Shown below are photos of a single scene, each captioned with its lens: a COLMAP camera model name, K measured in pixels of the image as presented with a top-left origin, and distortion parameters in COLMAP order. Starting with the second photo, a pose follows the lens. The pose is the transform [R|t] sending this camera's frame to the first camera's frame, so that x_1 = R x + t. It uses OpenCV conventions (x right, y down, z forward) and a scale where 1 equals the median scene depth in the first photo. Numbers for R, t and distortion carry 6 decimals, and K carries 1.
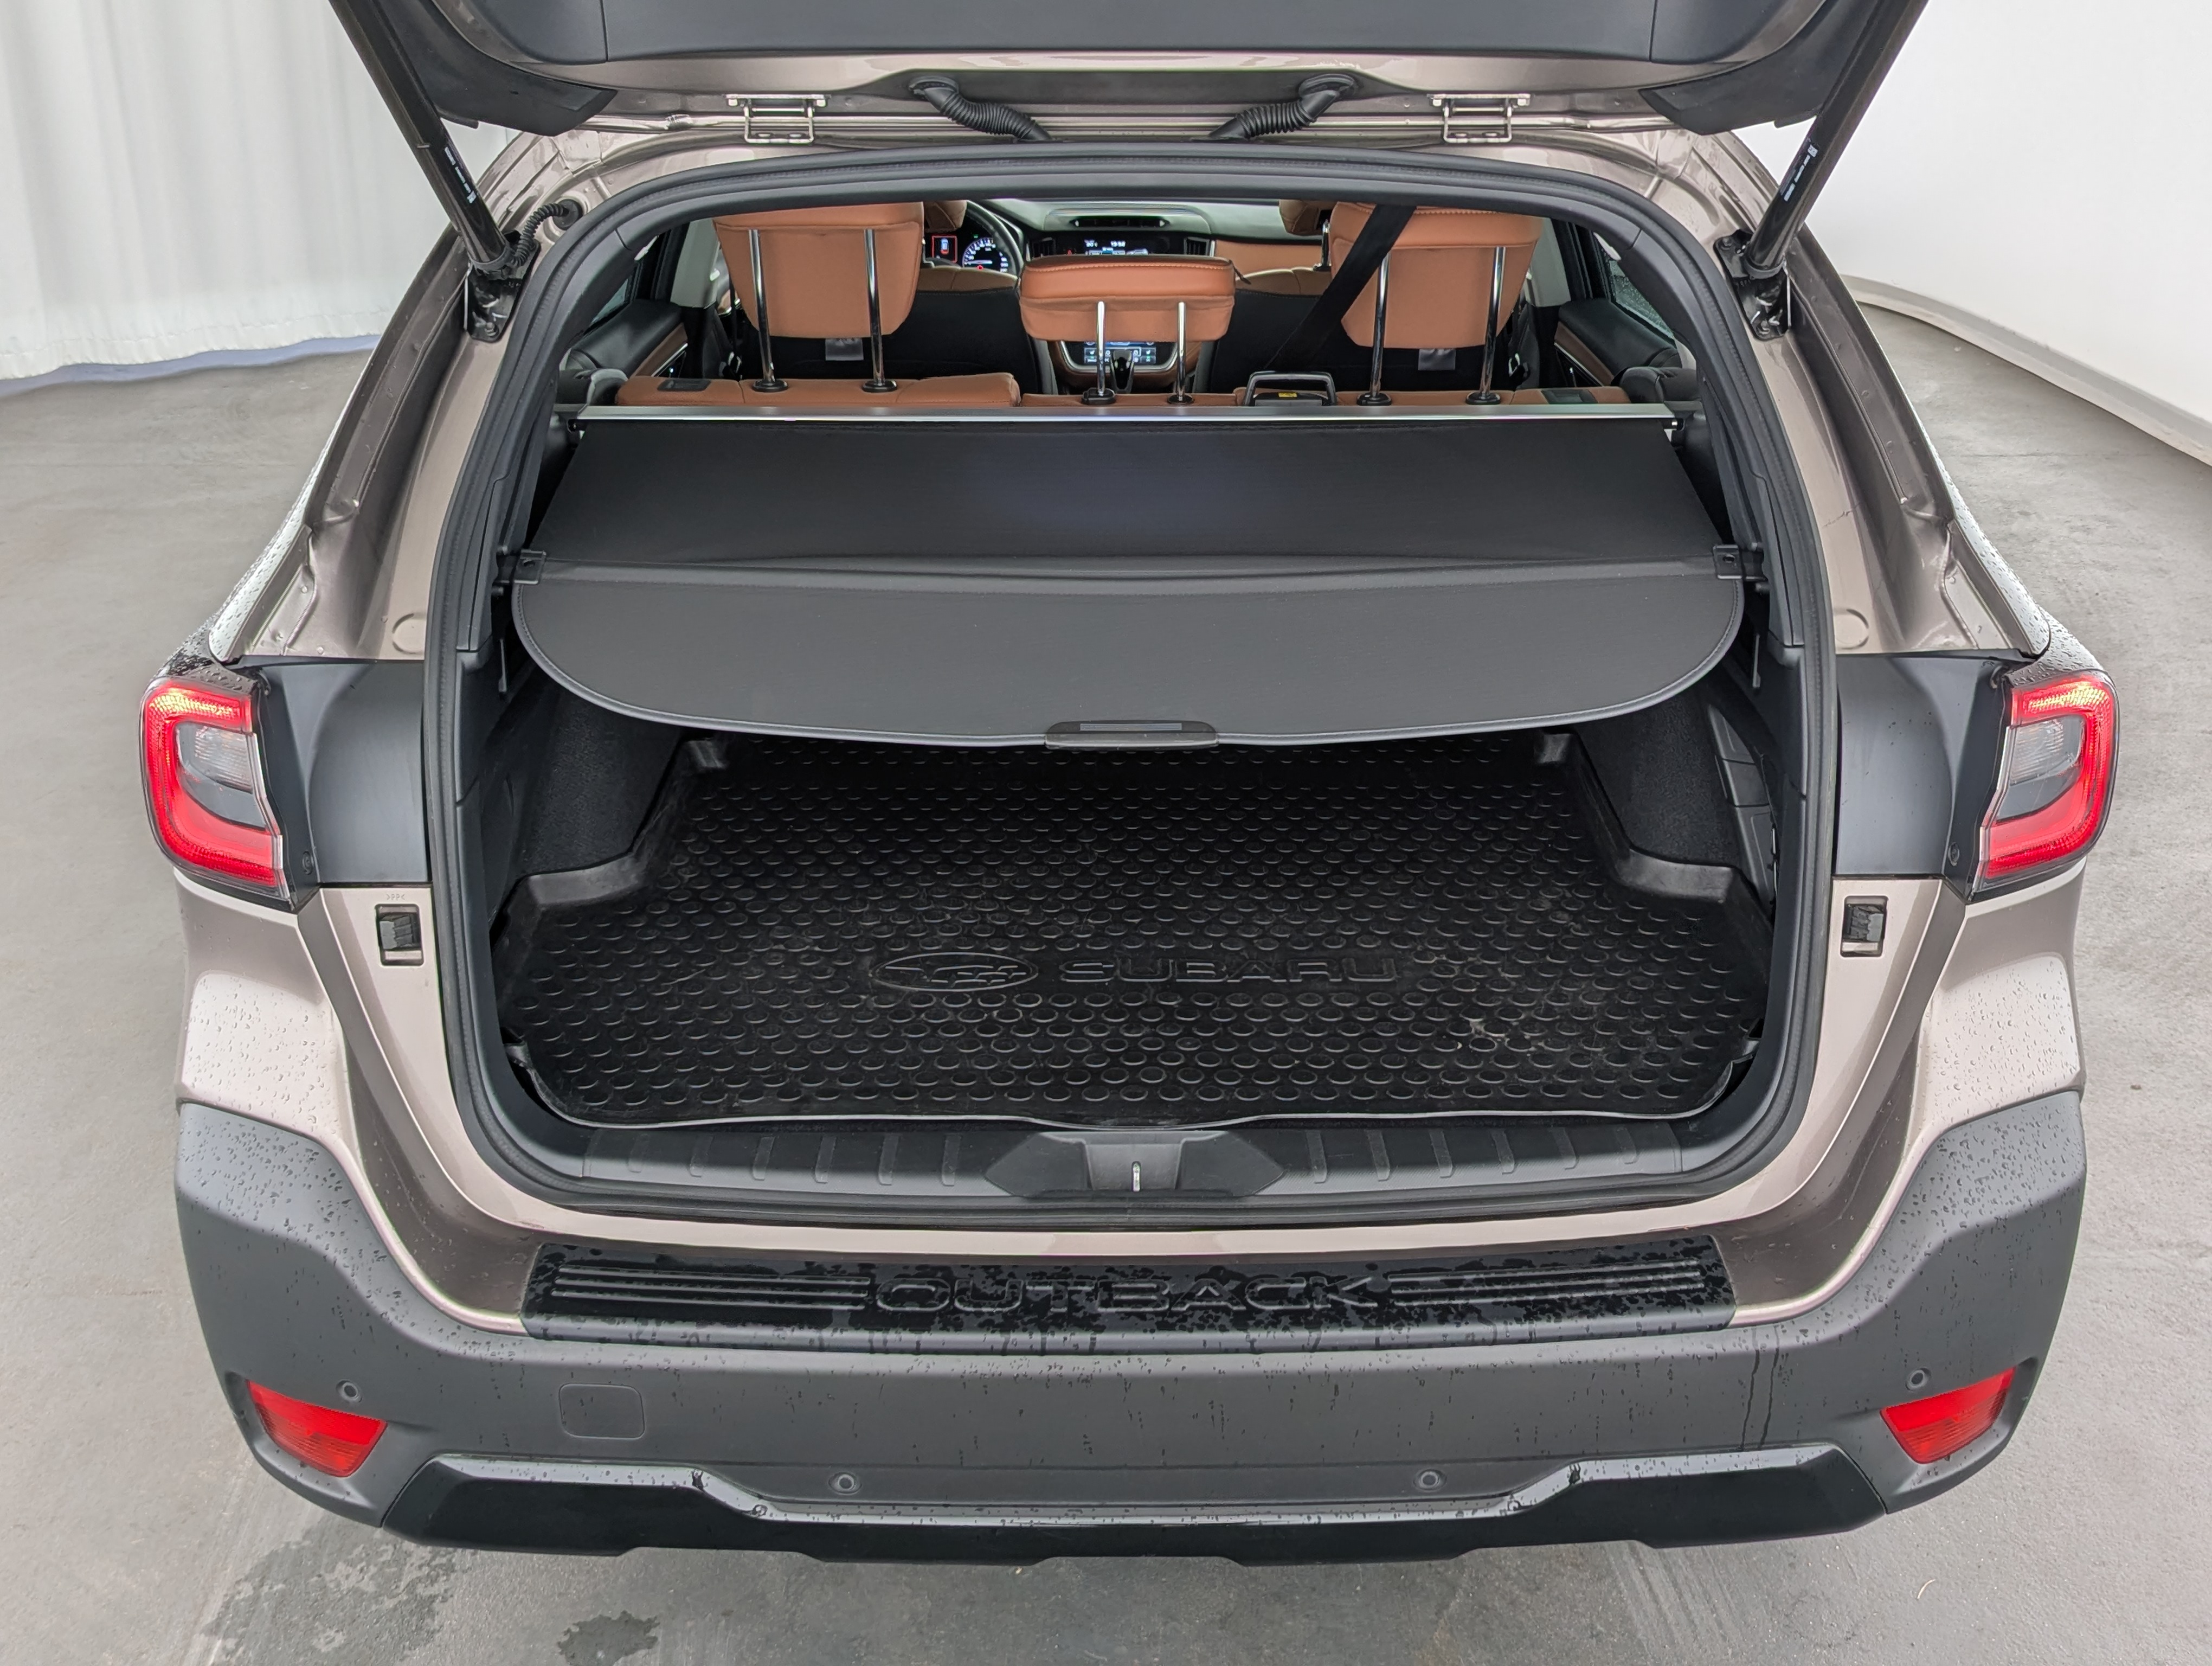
lens RADIAL K [[2294.4, 0, 1106.0], [0, 2294.4, 833.0], [0, 0, 1]] dist [0.053180, -0.002540]
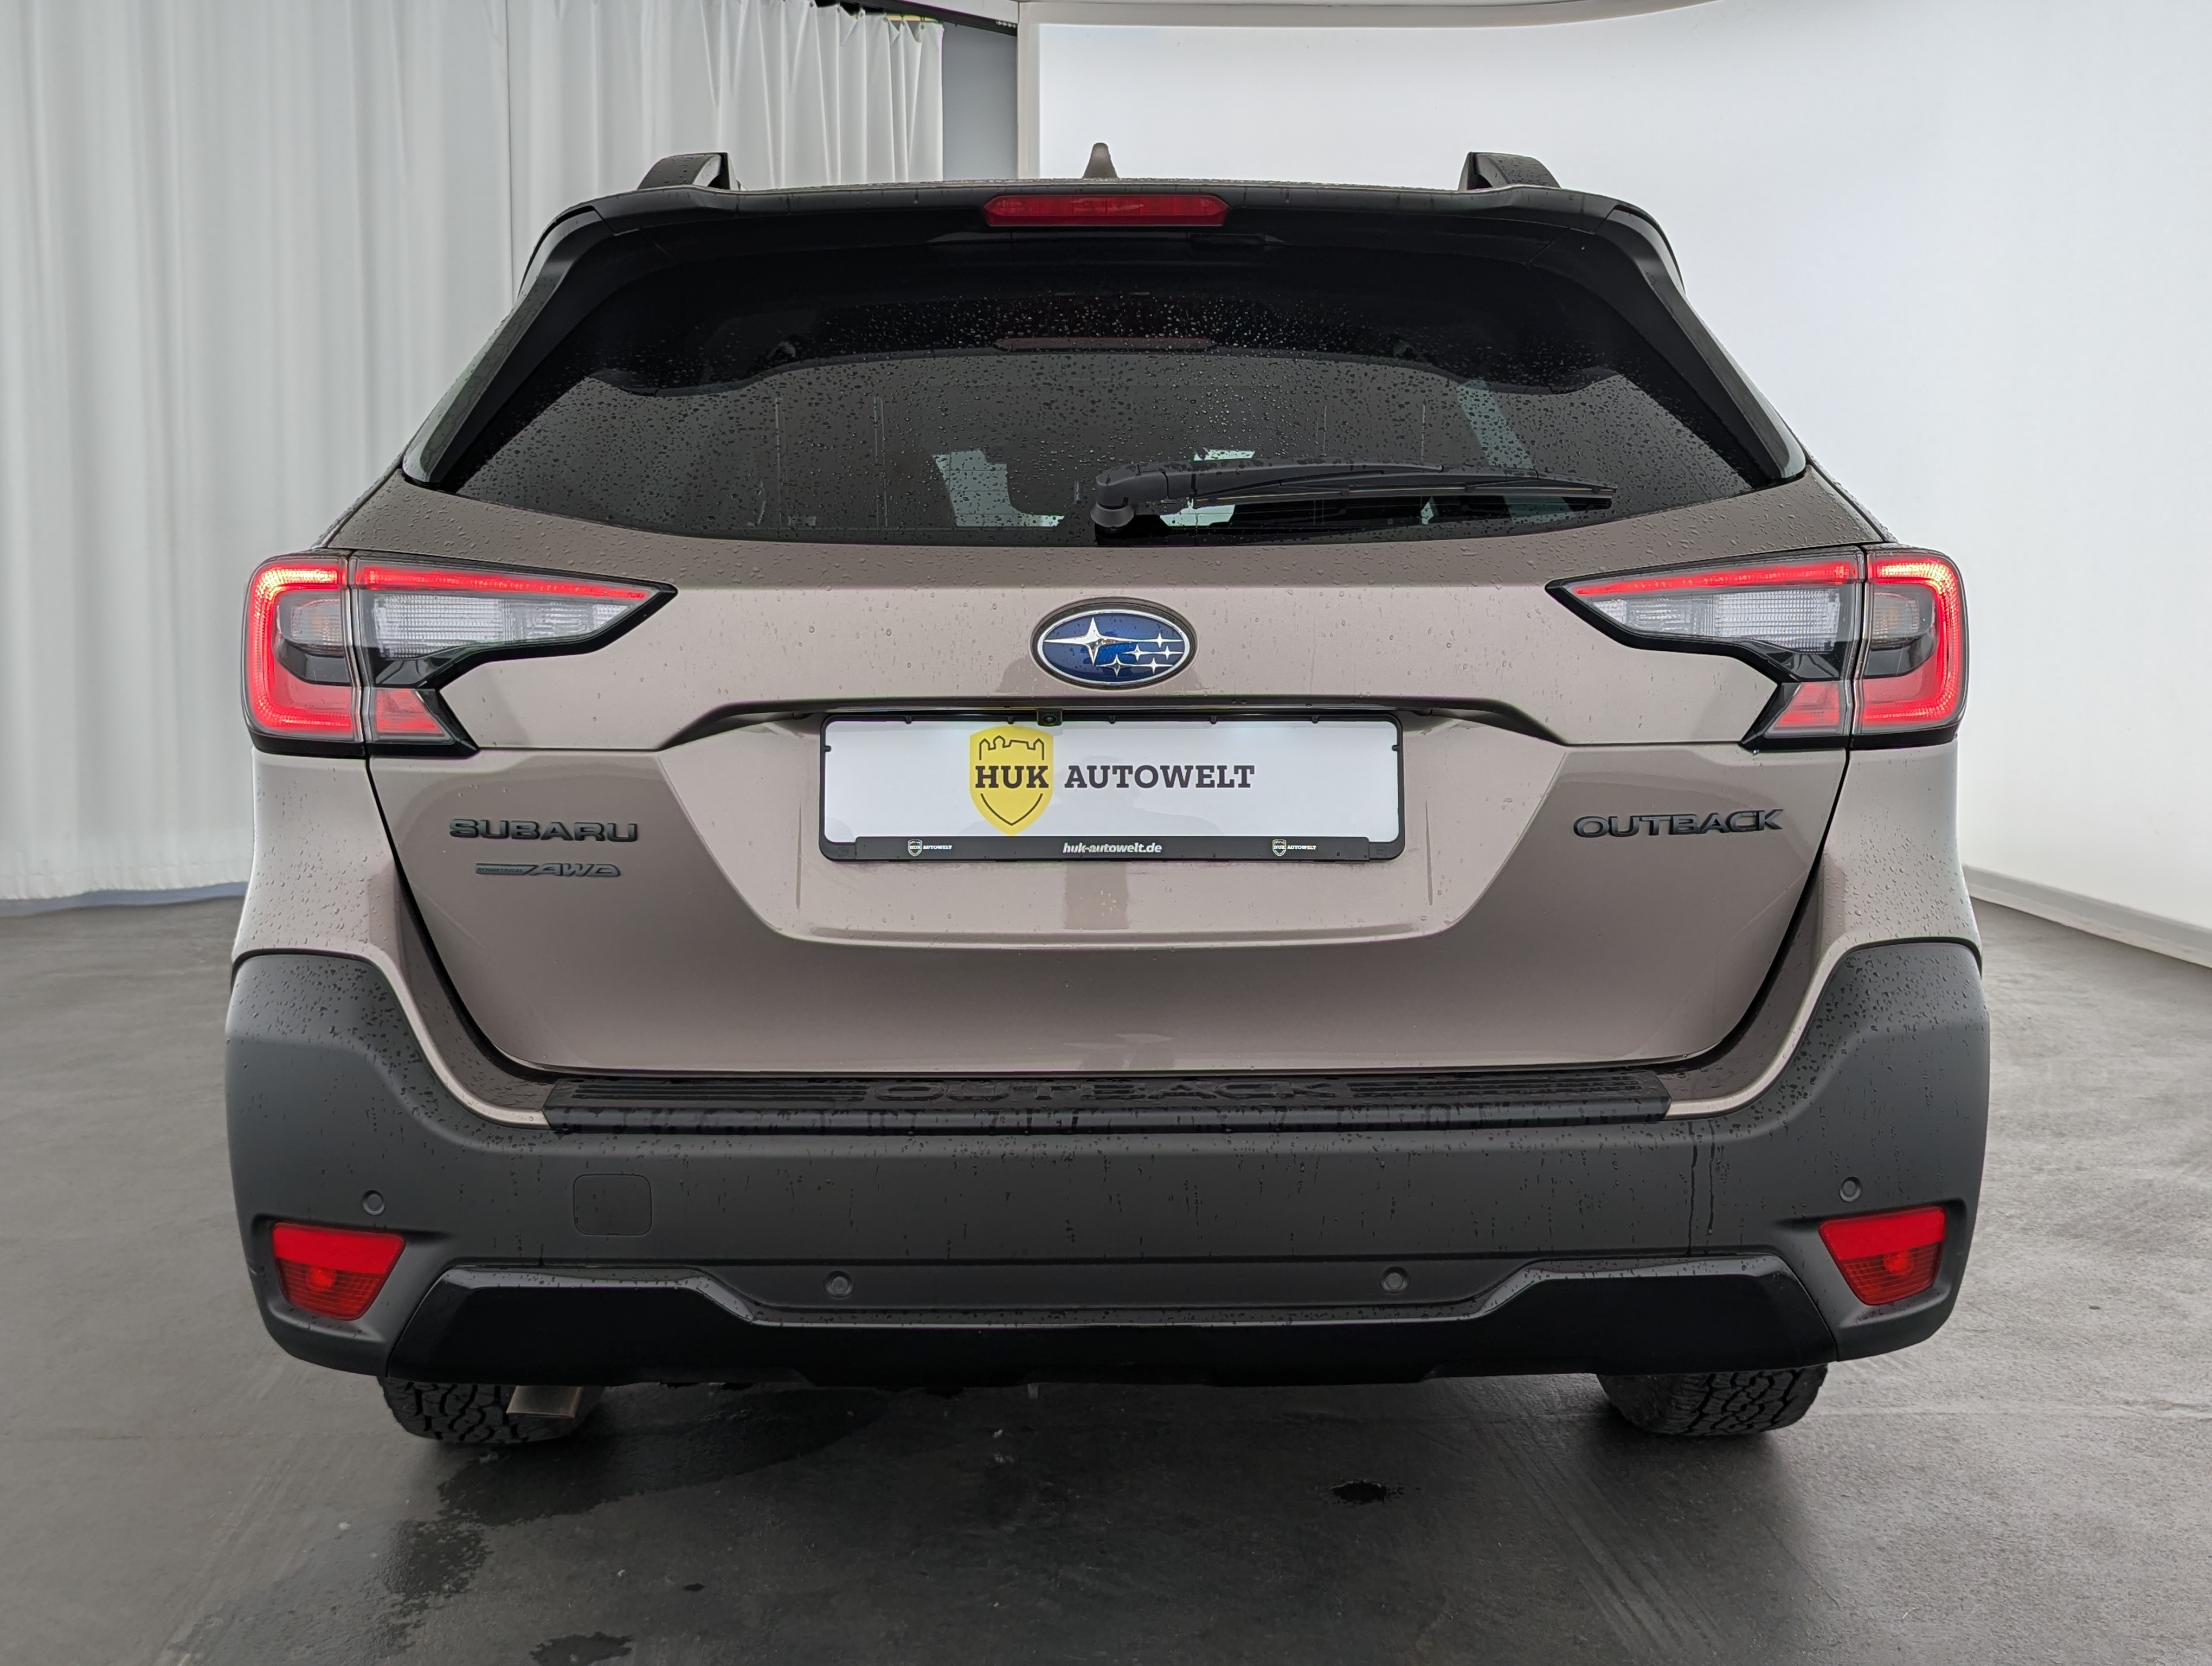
lens RADIAL K [[2297.1, 0, 1080.5], [0, 2297.1, 831.2], [0, 0, 1]] dist [0.052603, -0.009287]
pose [[0.999998, 0.000208, 0.002192, -0.004053], [0.000449, 0.955241, -0.295829, 0.304279], [-0.002155, 0.295830, 0.955238, -0.049213]]
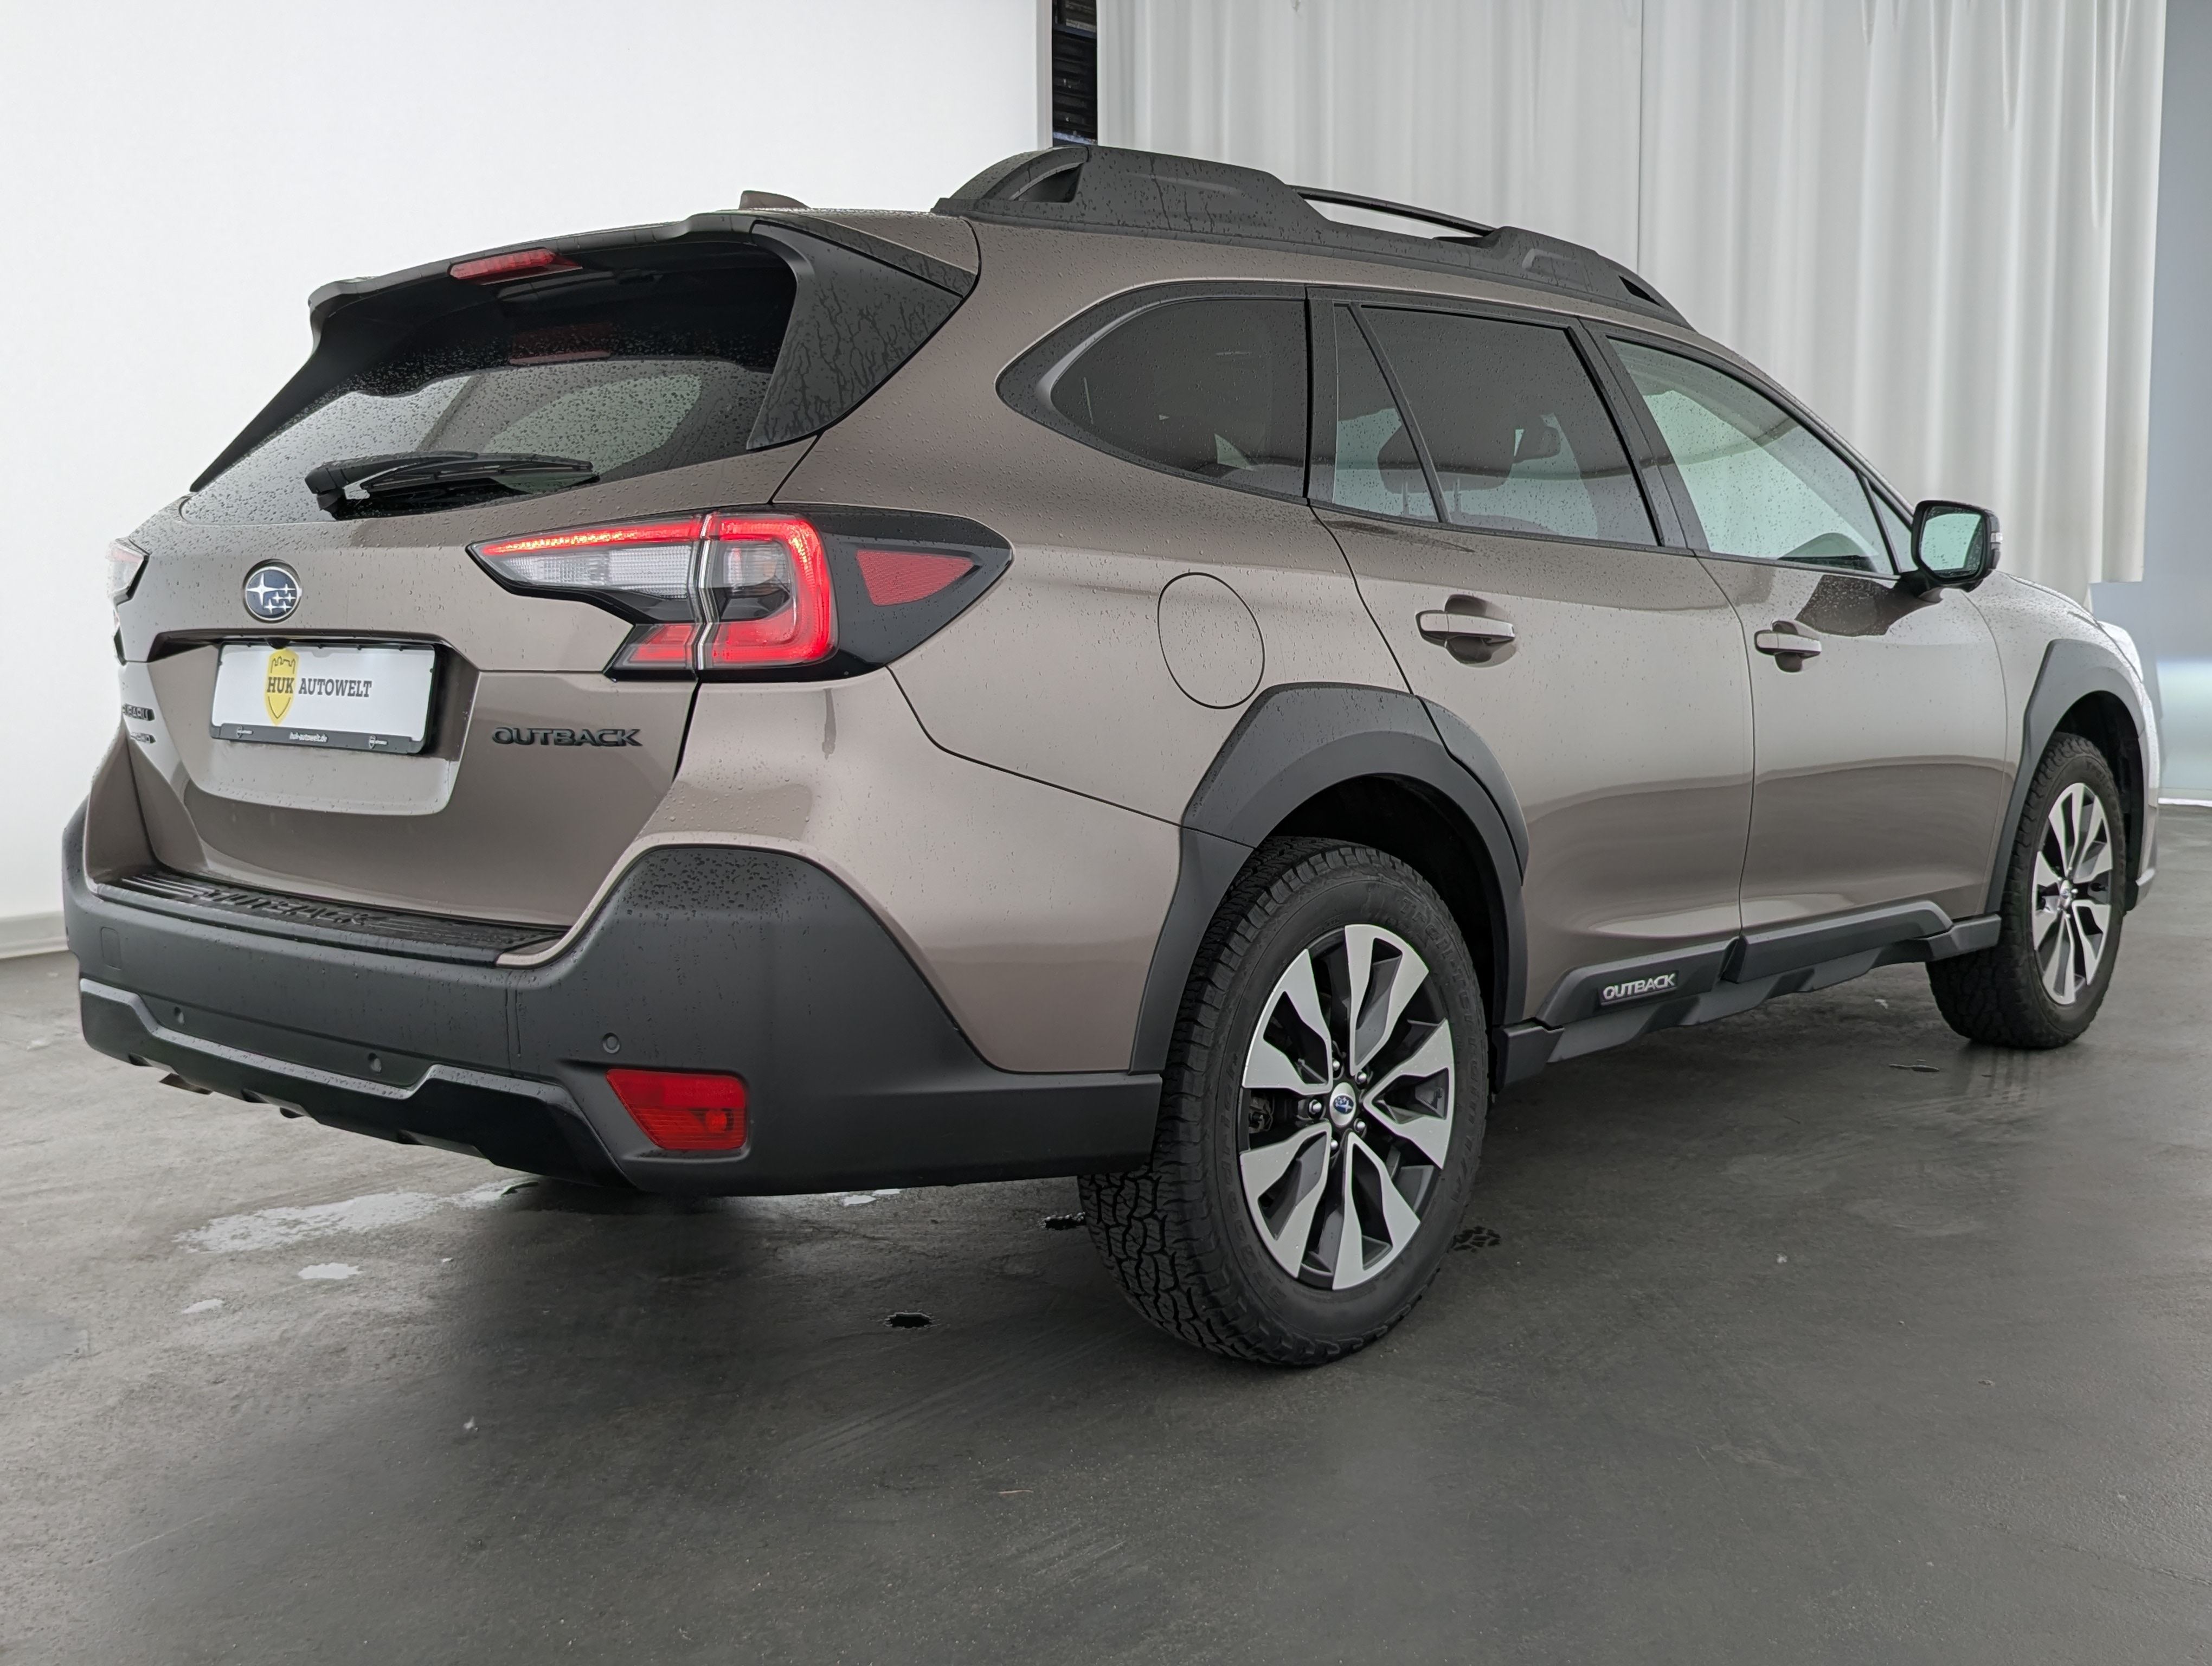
lens RADIAL K [[2294.4, 0, 1106.0], [0, 2294.4, 833.0], [0, 0, 1]] dist [0.053180, -0.002540]
pose [[0.741424, 0.067140, -0.667670, 1.085984], [-0.249555, 0.951205, -0.181470, 0.223368], [0.622907, 0.301167, 0.722001, 0.163446]]
